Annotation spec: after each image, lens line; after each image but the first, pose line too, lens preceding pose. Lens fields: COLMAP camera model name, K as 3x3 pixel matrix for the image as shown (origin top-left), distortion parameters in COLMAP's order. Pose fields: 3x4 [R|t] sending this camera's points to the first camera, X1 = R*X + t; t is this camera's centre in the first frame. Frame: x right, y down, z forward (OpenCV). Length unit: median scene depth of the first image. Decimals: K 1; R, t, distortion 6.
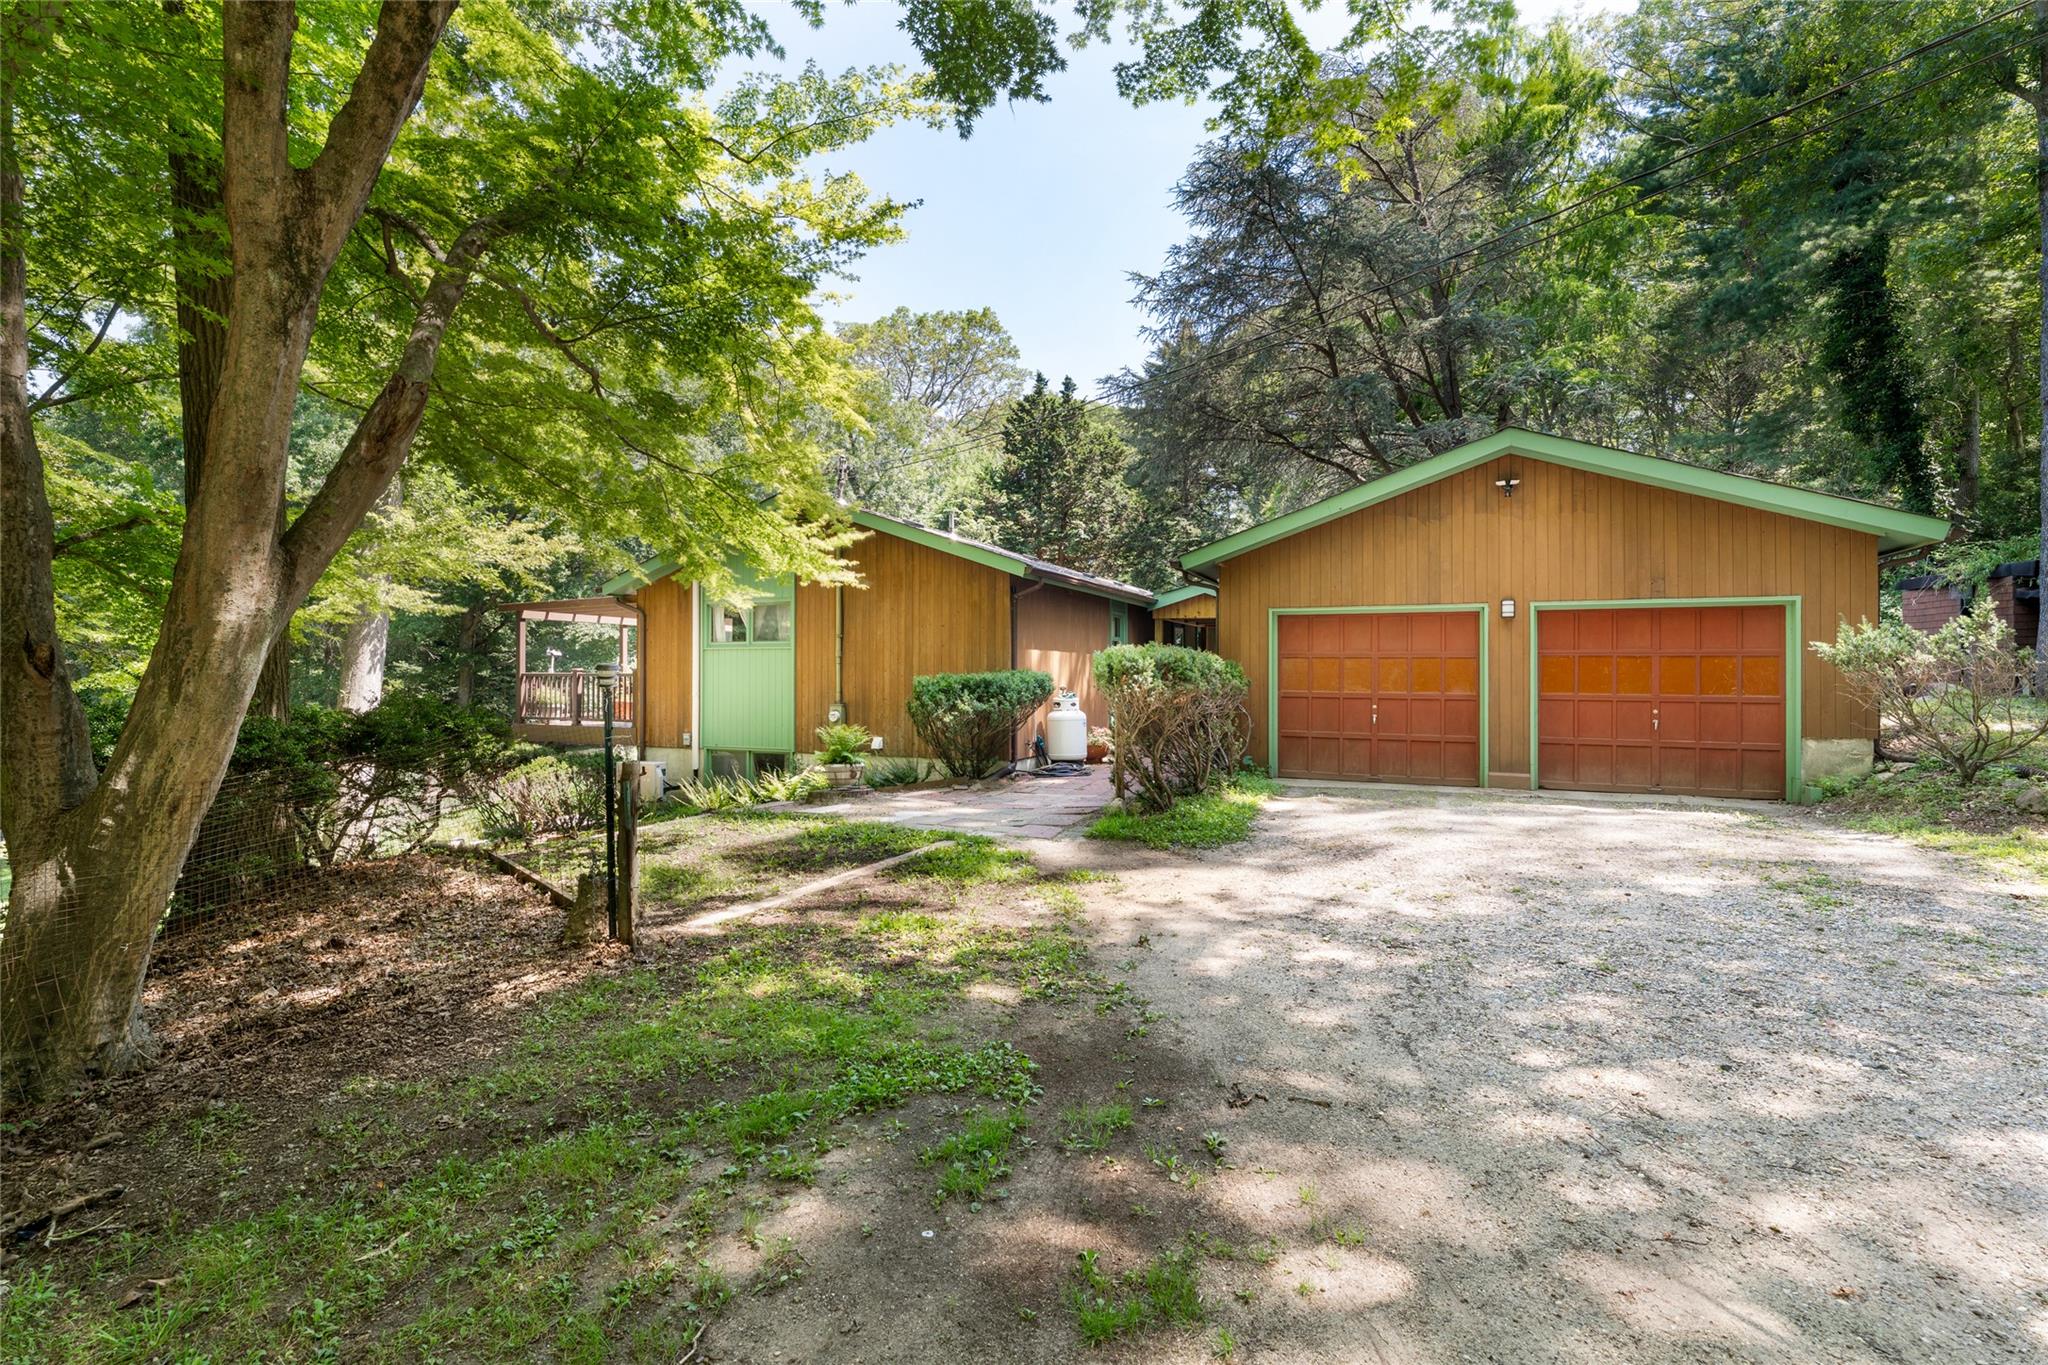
lens RADIAL K [[957.5, 0, 1034.2], [0, 957.5, 675.4], [0, 0, 1]] dist [-0.001406, -0.002410]
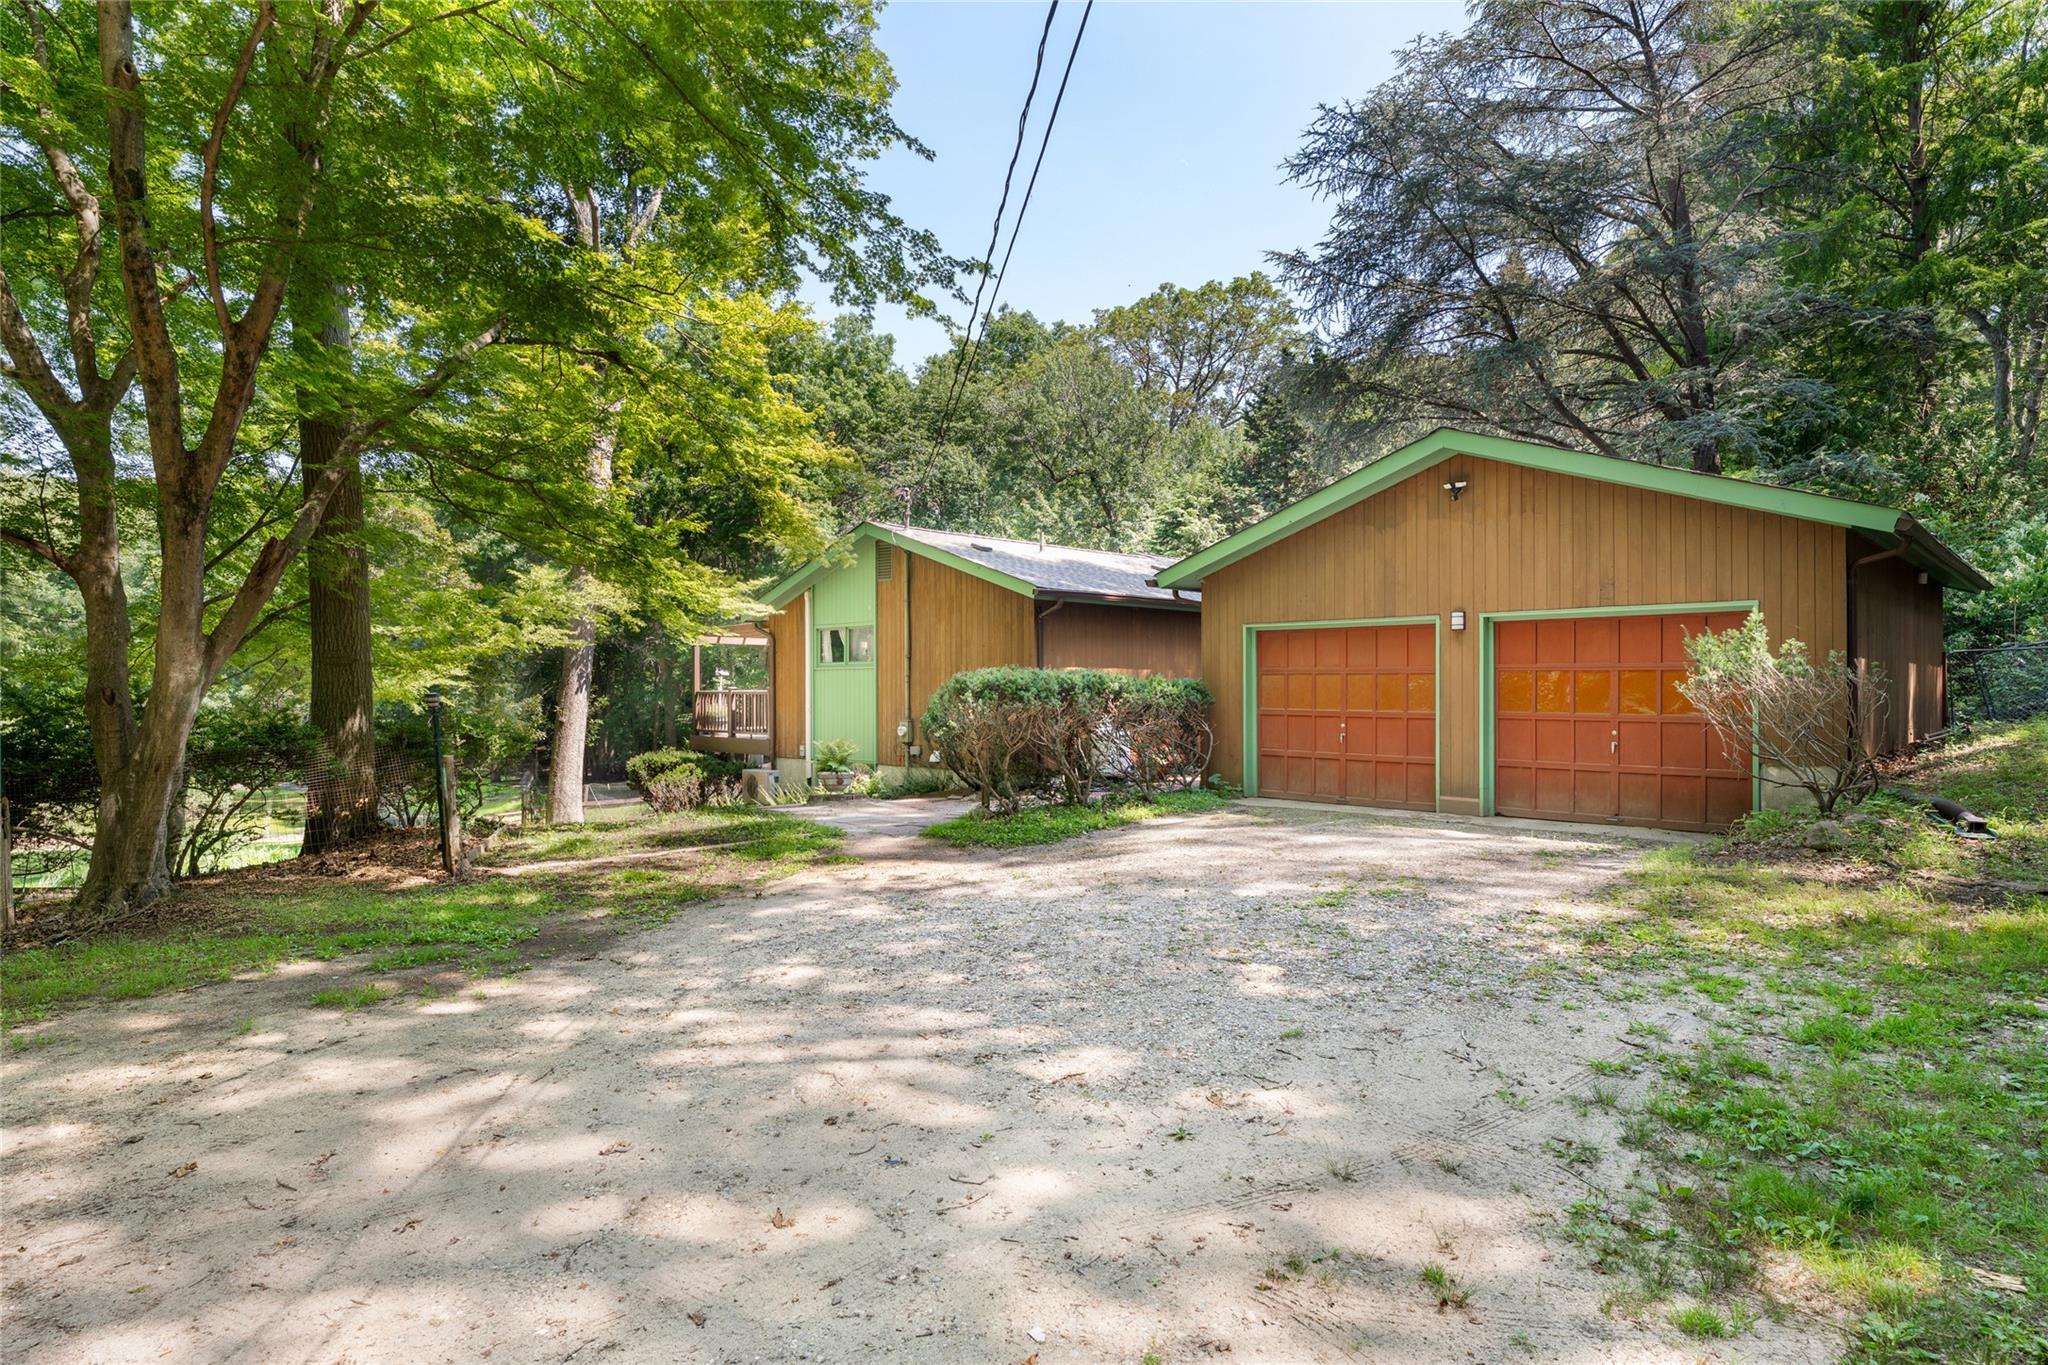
lens RADIAL K [[1160.4, 0, 1084.4], [0, 1160.4, 692.7], [0, 0, 1]] dist [-0.012462, -0.000197]
pose [[0.935289, -0.003545, -0.353867, 0.445830], [0.005830, 0.999968, 0.005392, -0.006470], [0.353836, -0.007106, 0.935280, -0.146090]]
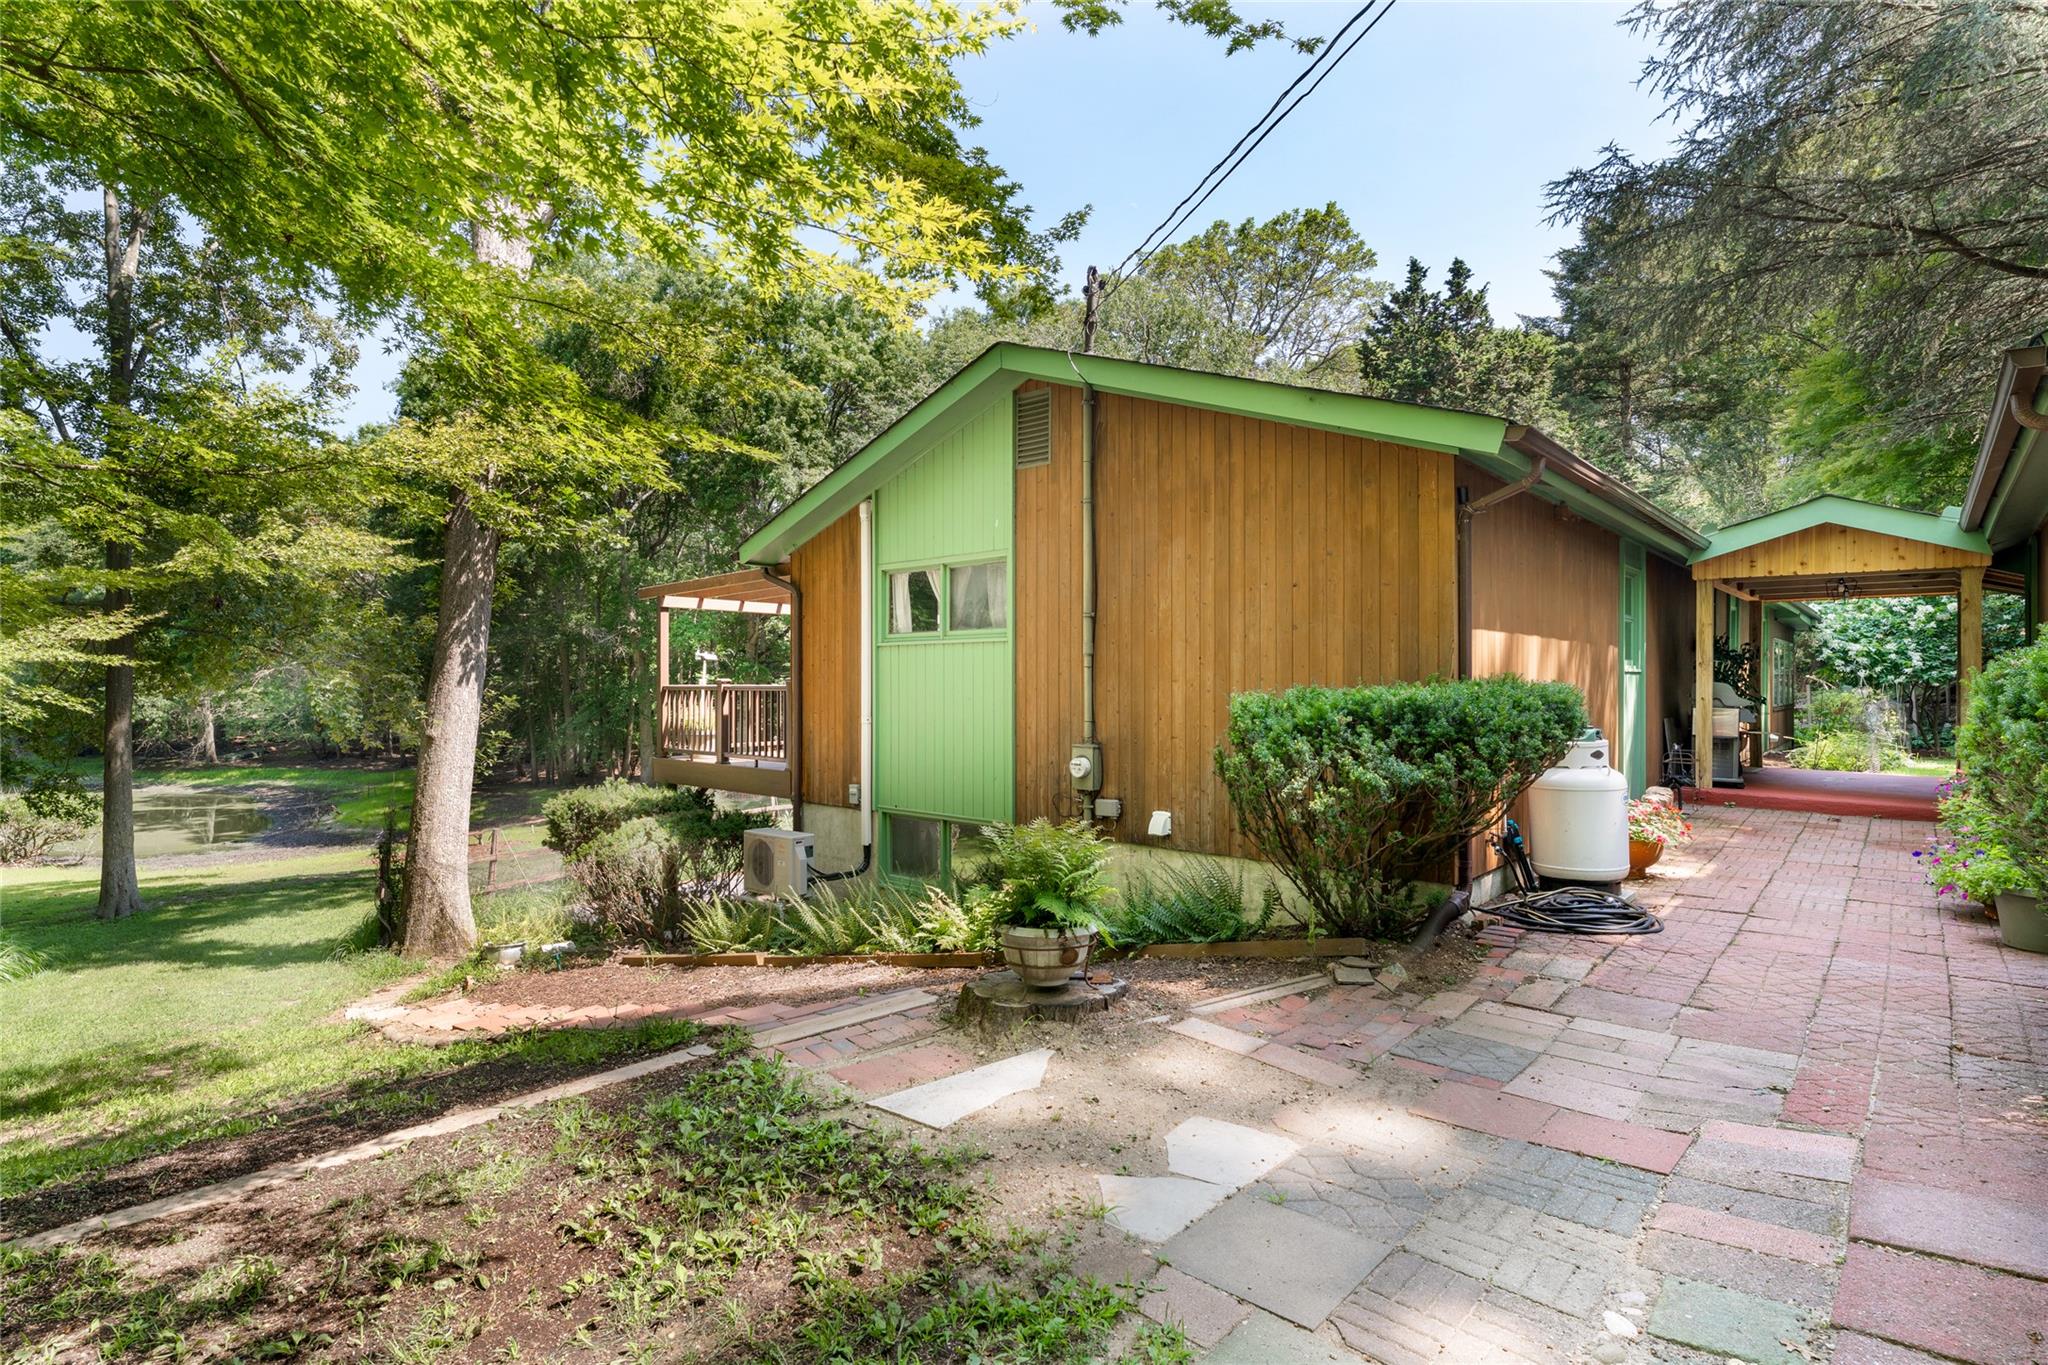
lens RADIAL K [[960.4, 0, 1030.8], [0, 960.4, 681.5], [0, 0, 1]] dist [0.001054, 0.000132]
pose [[0.943724, -0.003575, -0.330714, -0.060327], [0.002457, 0.999990, -0.003797, -0.002686], [0.330724, 0.002771, 0.943723, 0.497550]]
